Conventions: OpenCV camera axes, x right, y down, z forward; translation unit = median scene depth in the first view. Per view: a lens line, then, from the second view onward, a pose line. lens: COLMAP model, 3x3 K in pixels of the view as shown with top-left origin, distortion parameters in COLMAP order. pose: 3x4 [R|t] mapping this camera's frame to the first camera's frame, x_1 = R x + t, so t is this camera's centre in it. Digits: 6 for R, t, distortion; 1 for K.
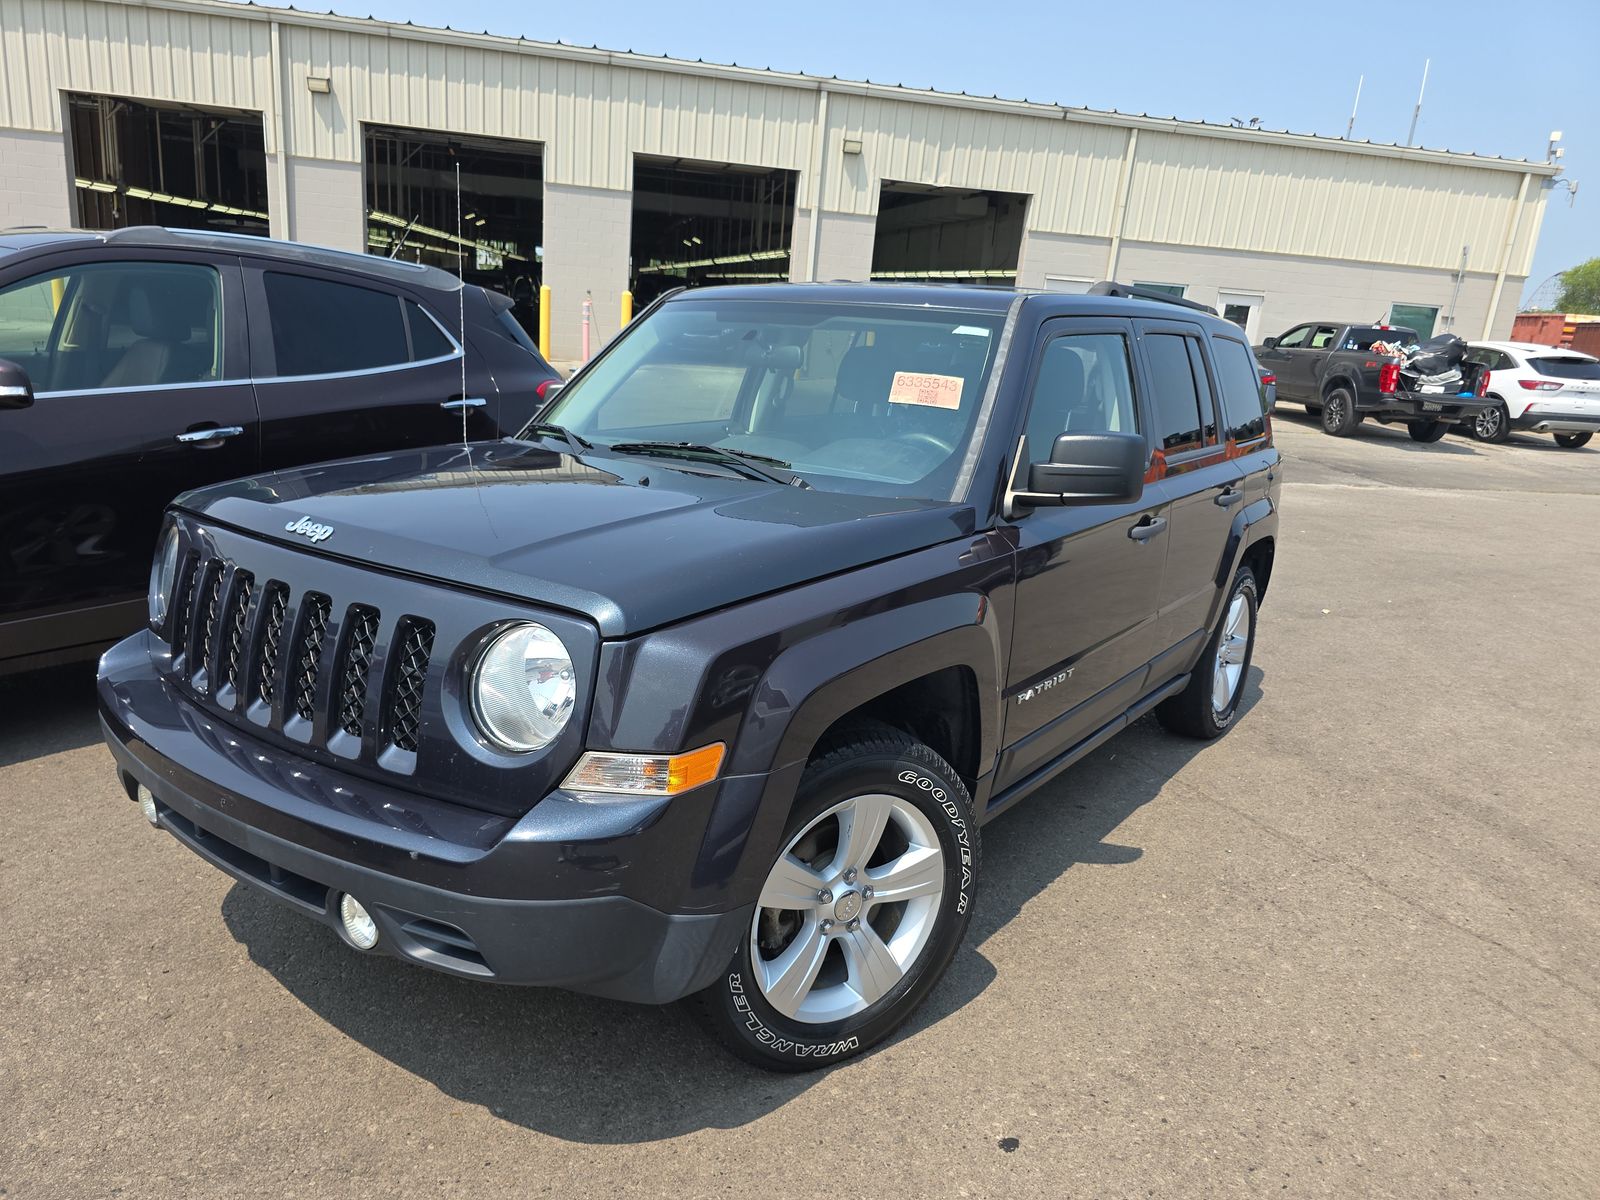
lens RADIAL K [[1093.8, 0, 797.4], [0, 1093.8, 601.9], [0, 0, 1]] dist [0.047561, -0.043646]
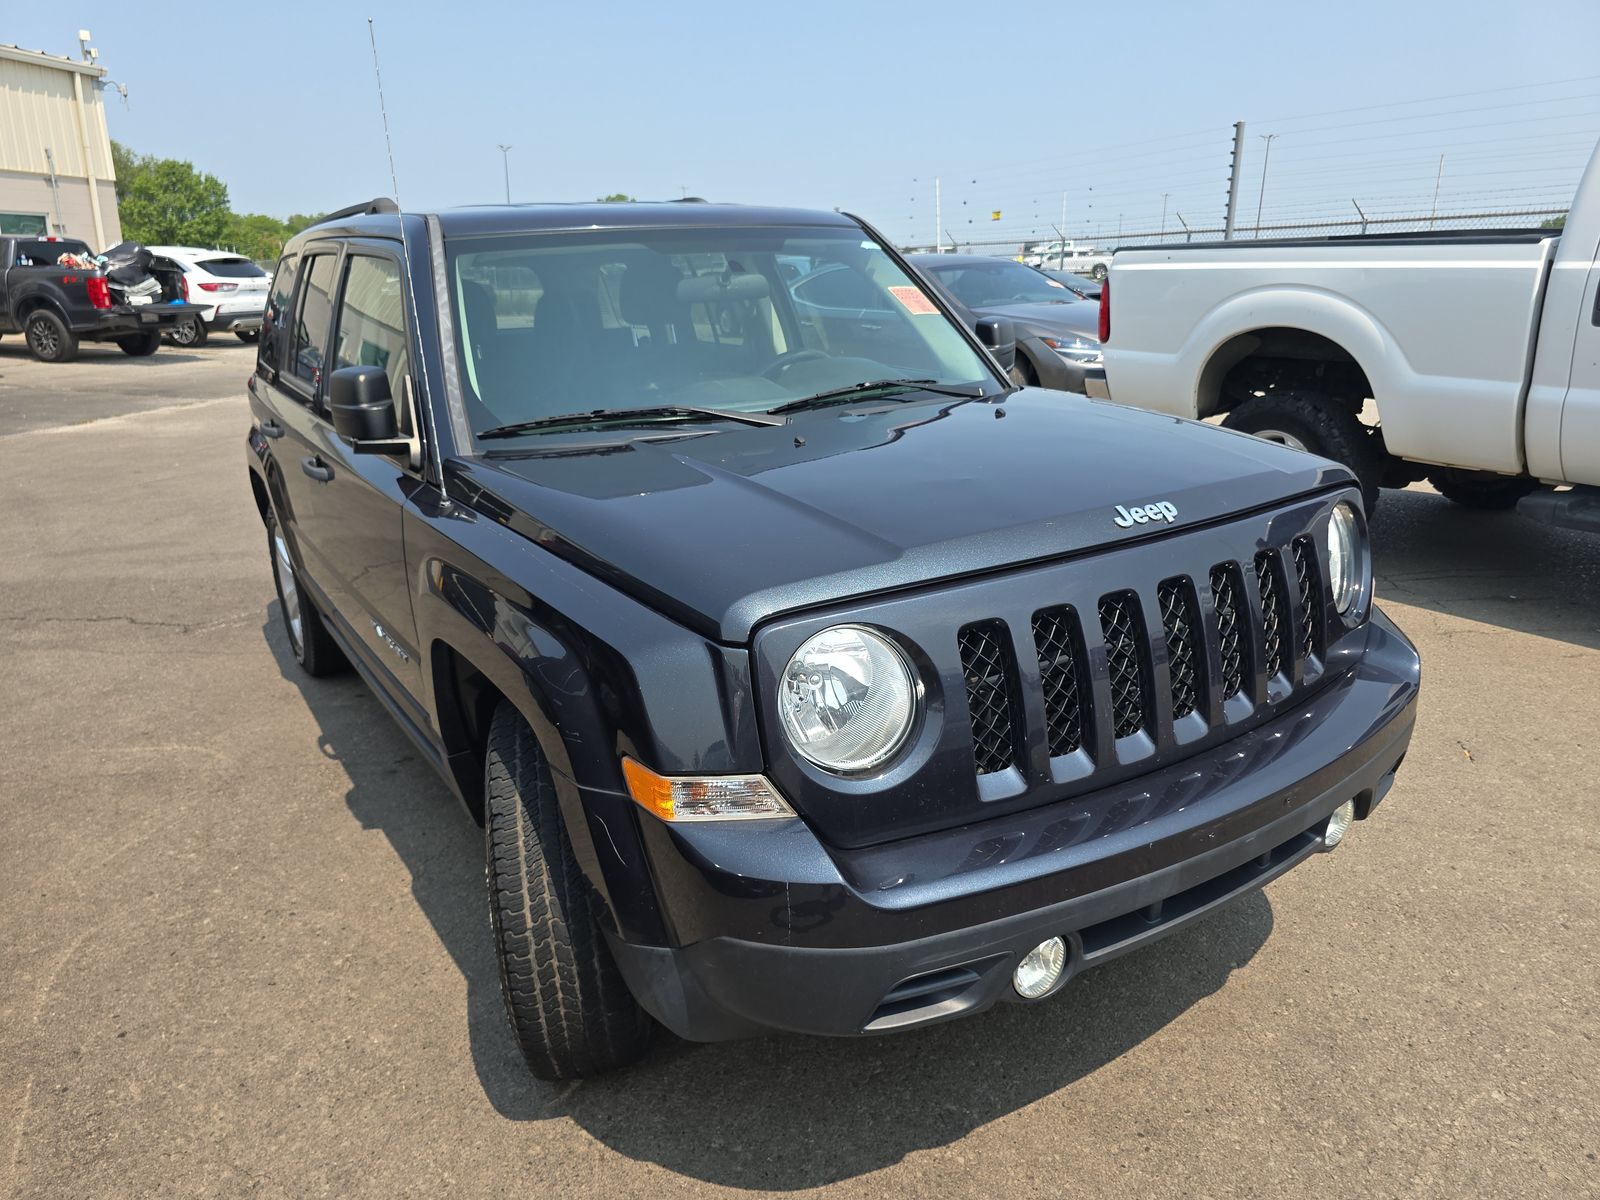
lens RADIAL K [[1093.8, 0, 797.4], [0, 1093.8, 601.9], [0, 0, 1]] dist [0.047561, -0.043646]
pose [[0.349808, -0.341373, 0.872410, -0.158599], [0.270916, 0.928317, 0.254620, -0.035710], [-0.896794, 0.147282, 0.417216, 0.108885]]
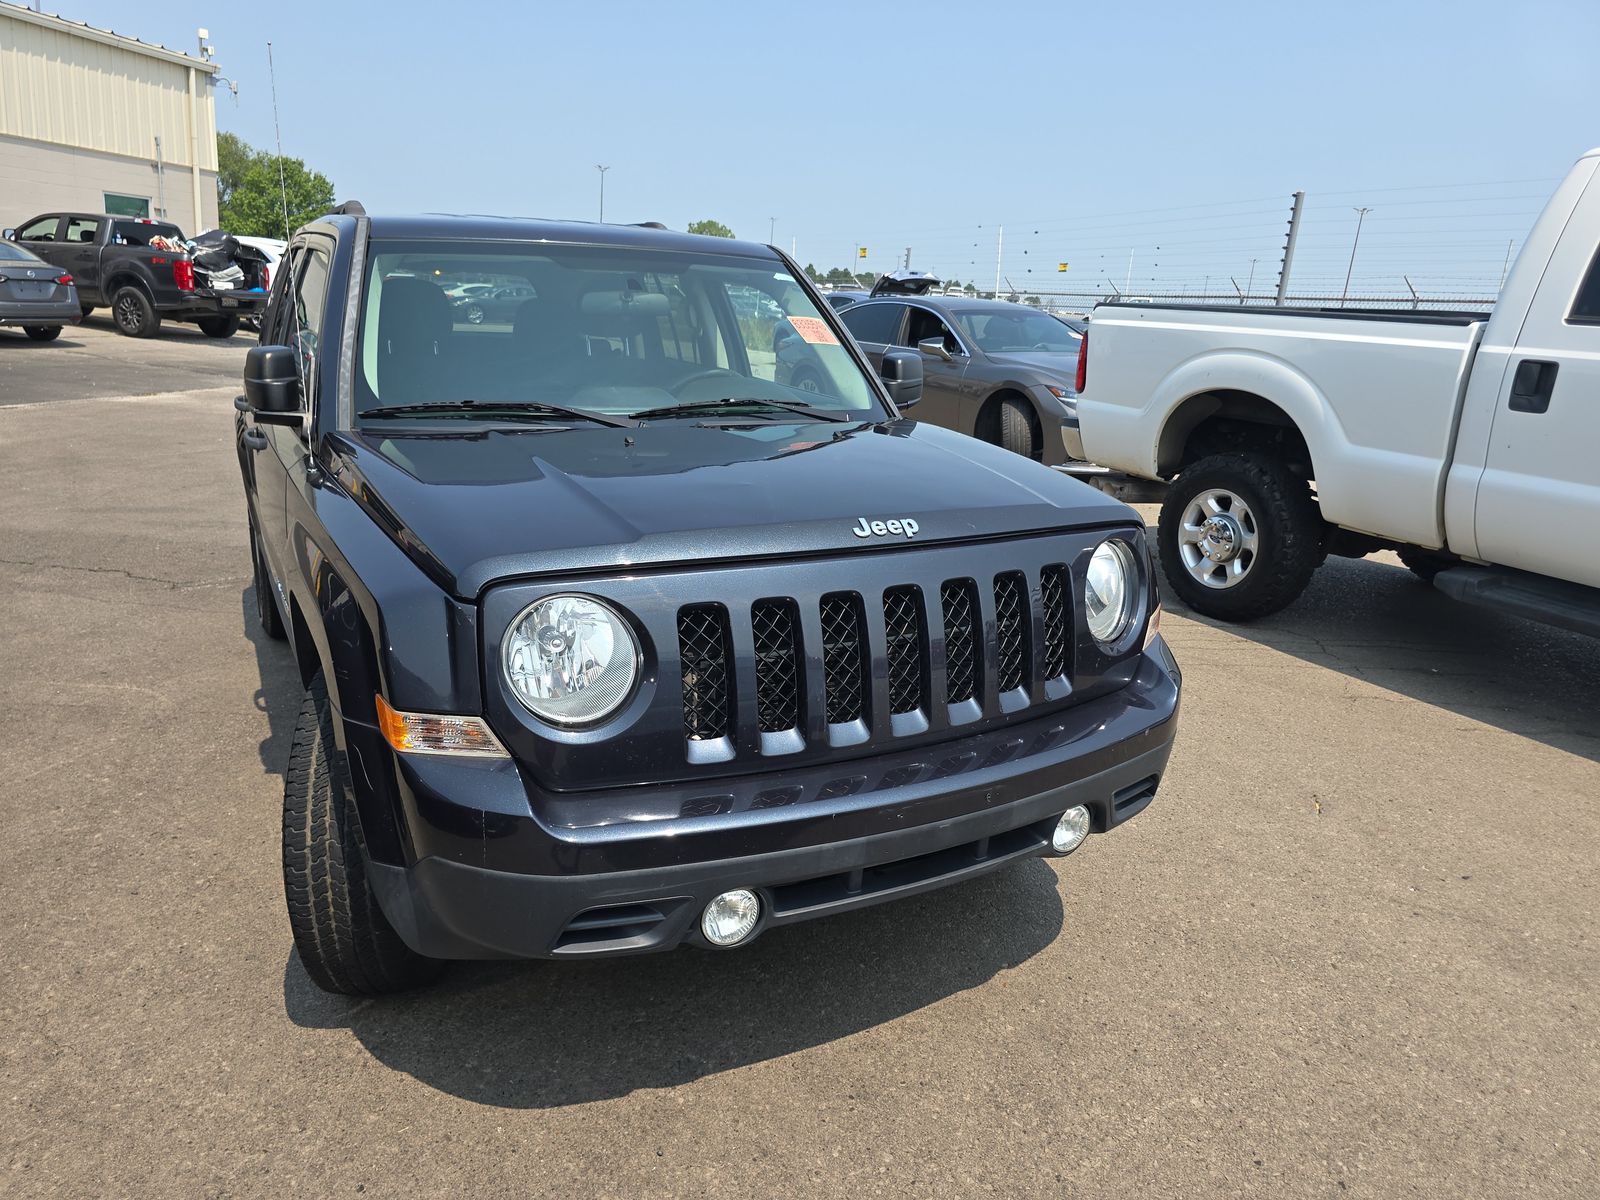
lens RADIAL K [[1090.6, 0, 800.0], [0, 1090.6, 600.0], [0, 0, 1]] dist [0.054729, -0.049968]
pose [[0.421642, -0.280451, 0.862302, -0.158745], [0.196641, 0.956618, 0.214974, -0.027083], [-0.885184, 0.078922, 0.458498, 0.077001]]
